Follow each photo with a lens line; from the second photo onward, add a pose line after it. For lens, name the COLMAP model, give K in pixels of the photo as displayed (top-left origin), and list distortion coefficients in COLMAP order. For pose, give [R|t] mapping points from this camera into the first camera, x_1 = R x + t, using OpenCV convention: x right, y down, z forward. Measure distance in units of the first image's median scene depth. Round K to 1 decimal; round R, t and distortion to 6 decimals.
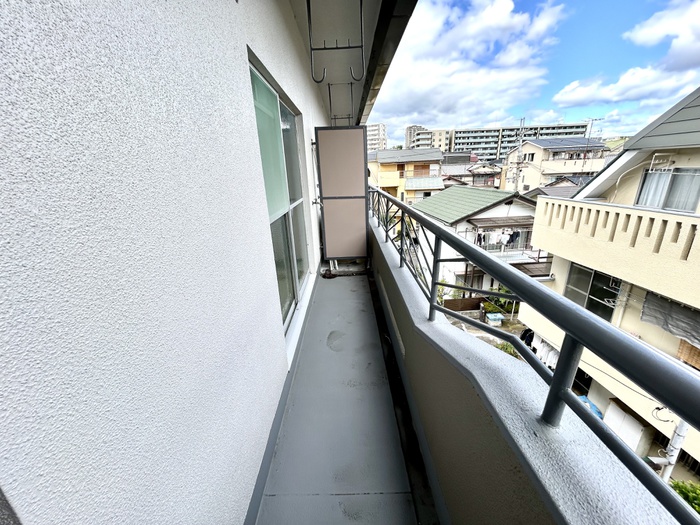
lens RADIAL K [[280.8, 0, 351.0], [0, 280.8, 261.2], [0, 0, 1]] dist [-0.000513, -0.002288]
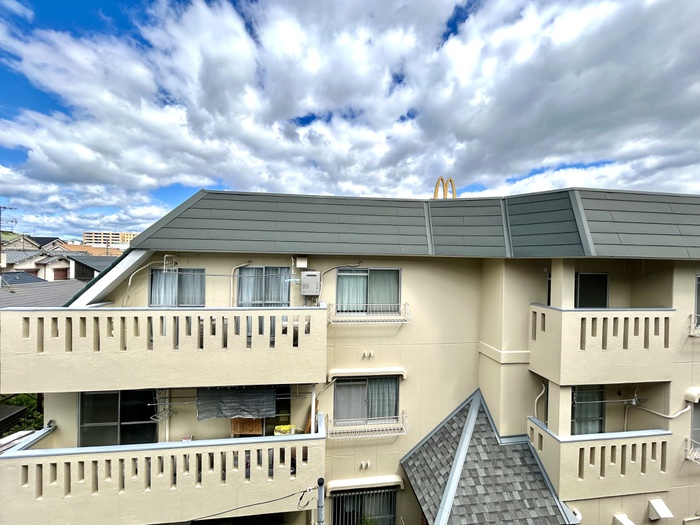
lens RADIAL K [[284.0, 0, 350.5], [0, 284.0, 264.1], [0, 0, 1]] dist [-0.014518, -0.000152]
pose [[-0.089632, 0.028574, 0.995565, 0.007914], [0.294411, 0.955679, -0.000923, -0.064302], [-0.951467, 0.293022, -0.094072, 0.195351]]
